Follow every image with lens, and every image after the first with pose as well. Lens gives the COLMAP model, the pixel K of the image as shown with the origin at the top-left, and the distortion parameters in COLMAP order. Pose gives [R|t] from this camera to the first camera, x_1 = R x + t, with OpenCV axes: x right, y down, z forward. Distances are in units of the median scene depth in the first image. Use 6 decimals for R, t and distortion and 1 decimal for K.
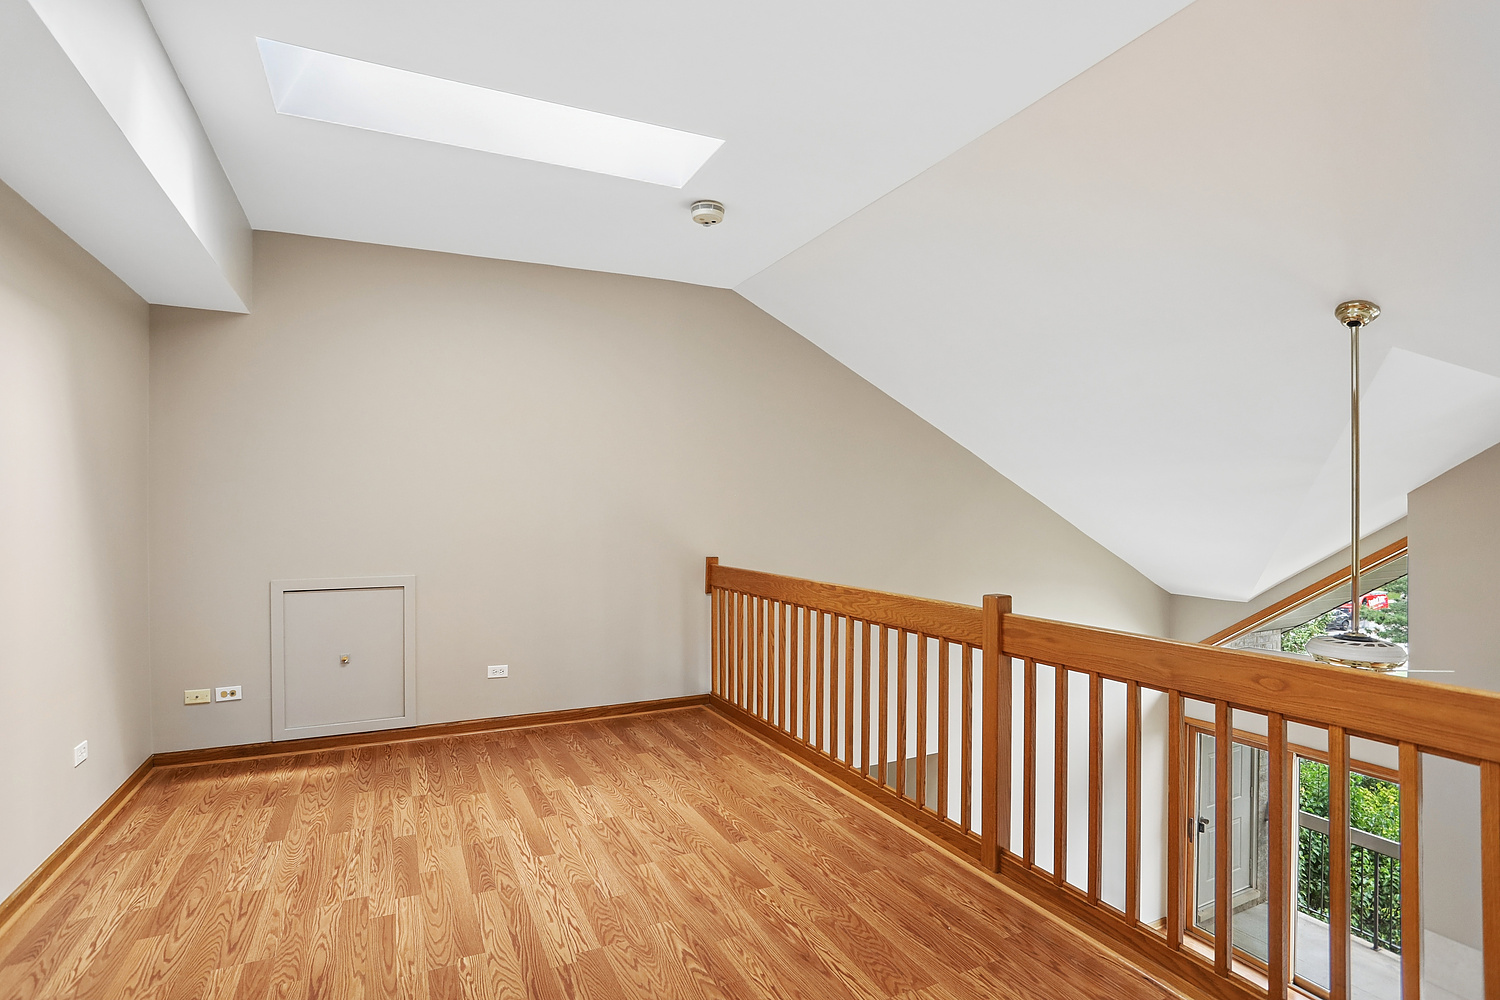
lens RADIAL K [[766.2, 0, 746.5], [0, 766.2, 506.0], [0, 0, 1]] dist [-0.009054, 0.001811]
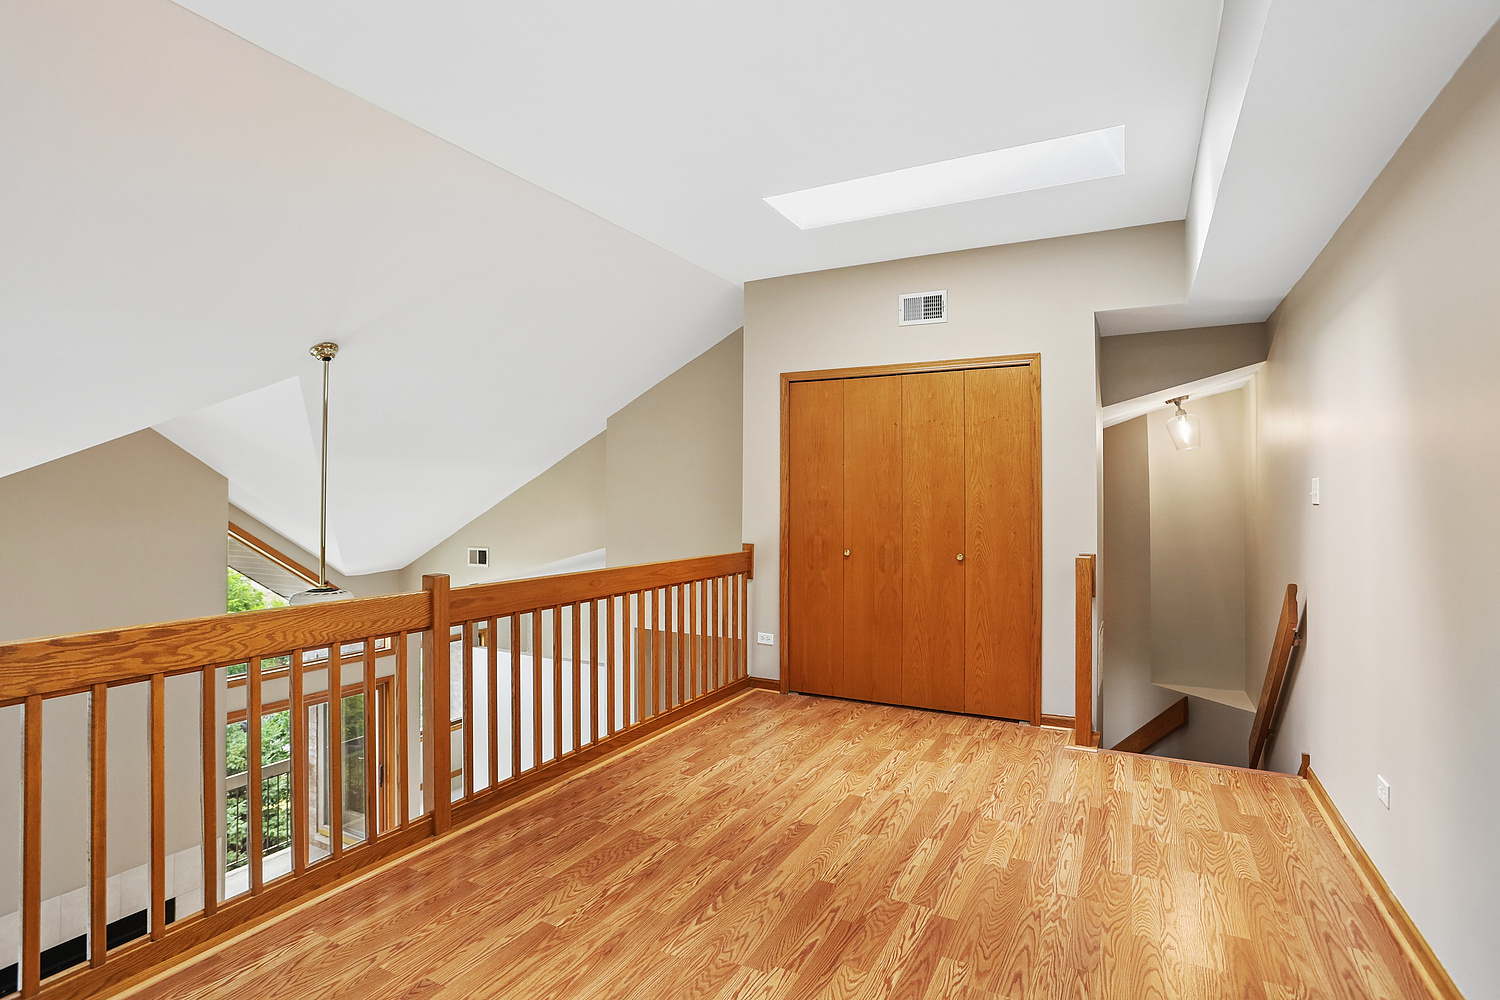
lens RADIAL K [[738.7, 0, 747.6], [0, 738.7, 498.9], [0, 0, 1]] dist [-0.000478, 0.000289]
pose [[-0.594746, -0.000437, 0.803914, -0.804193], [-0.008288, 0.999950, -0.005587, 0.014084], [-0.803871, -0.009986, -0.594720, 1.348756]]
